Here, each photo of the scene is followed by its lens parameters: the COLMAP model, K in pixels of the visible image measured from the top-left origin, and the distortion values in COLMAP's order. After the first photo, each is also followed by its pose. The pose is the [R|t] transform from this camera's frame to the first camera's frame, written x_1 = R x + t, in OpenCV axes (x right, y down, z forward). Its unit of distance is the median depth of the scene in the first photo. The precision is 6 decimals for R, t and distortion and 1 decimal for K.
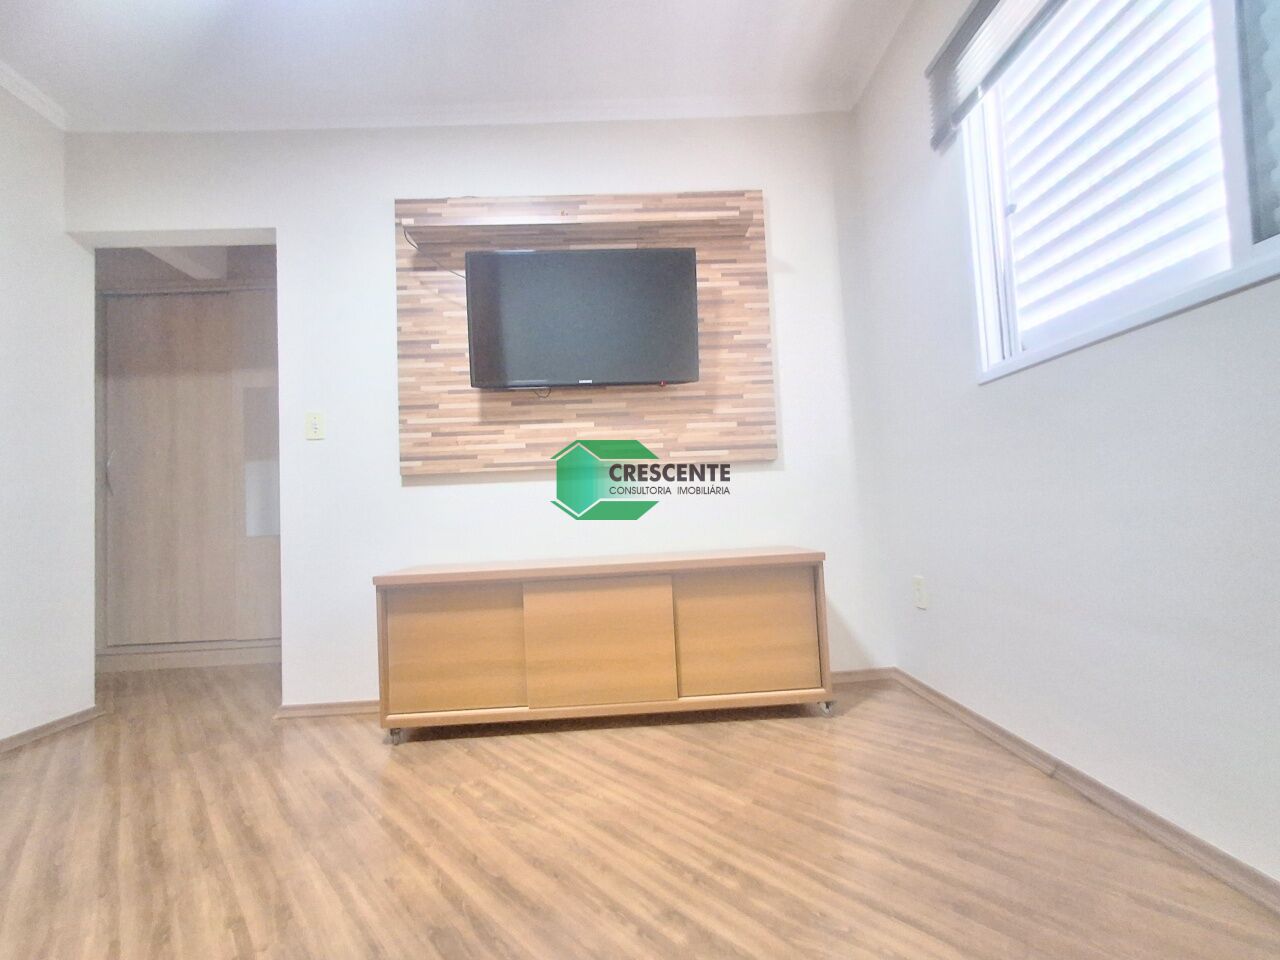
lens RADIAL K [[595.9, 0, 640.0], [0, 595.9, 480.0], [0, 0, 1]] dist [-0.002952, -0.000625]
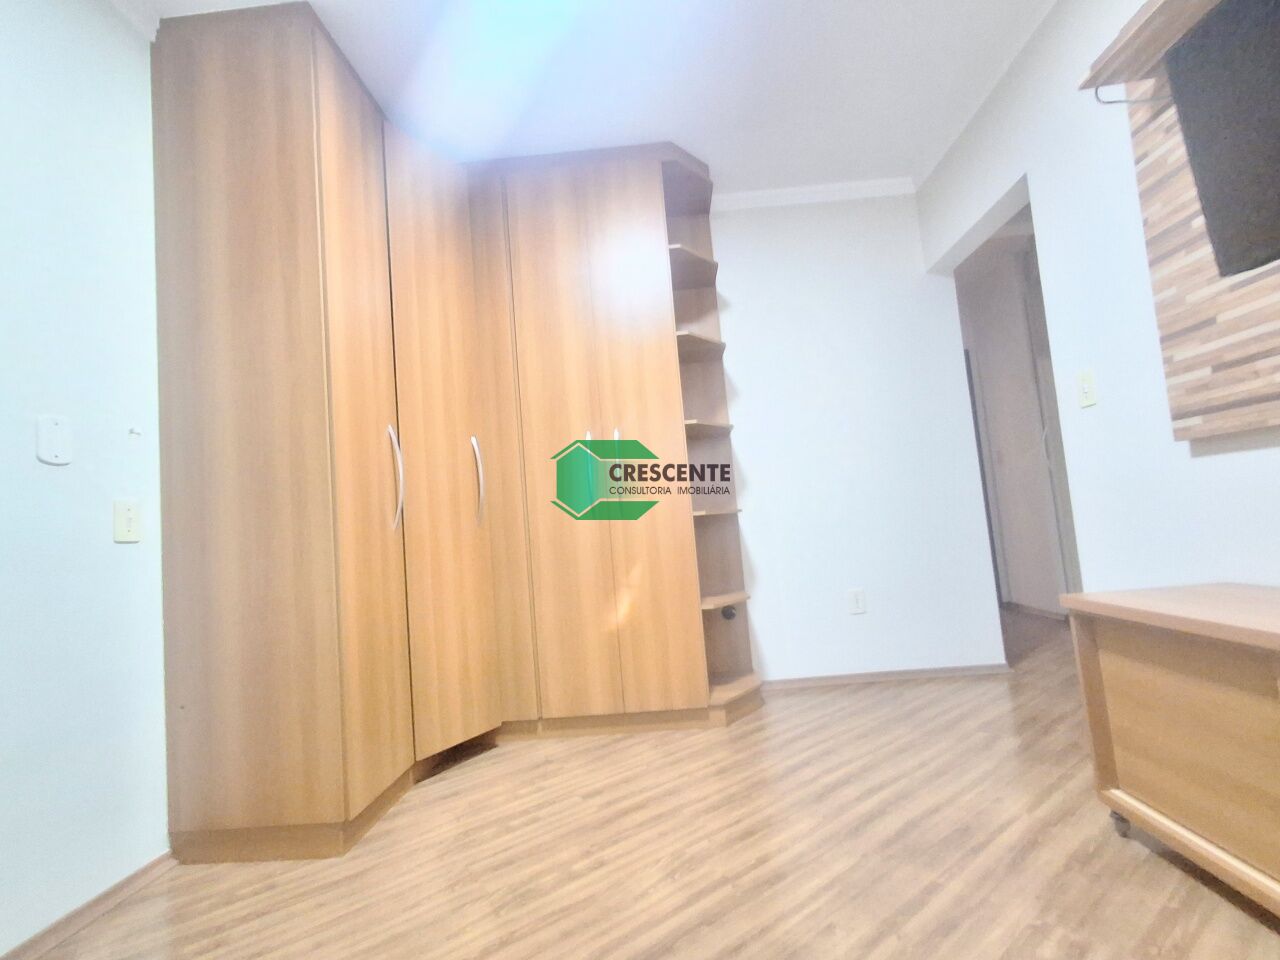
lens RADIAL K [[584.7, 0, 631.4], [0, 584.7, 486.7], [0, 0, 1]] dist [-0.002626, 0.010221]
pose [[-0.095827, -0.021341, -0.995169, 0.298163], [0.146318, 0.988608, -0.035289, -0.023761], [0.984585, -0.148992, -0.091612, 0.457695]]
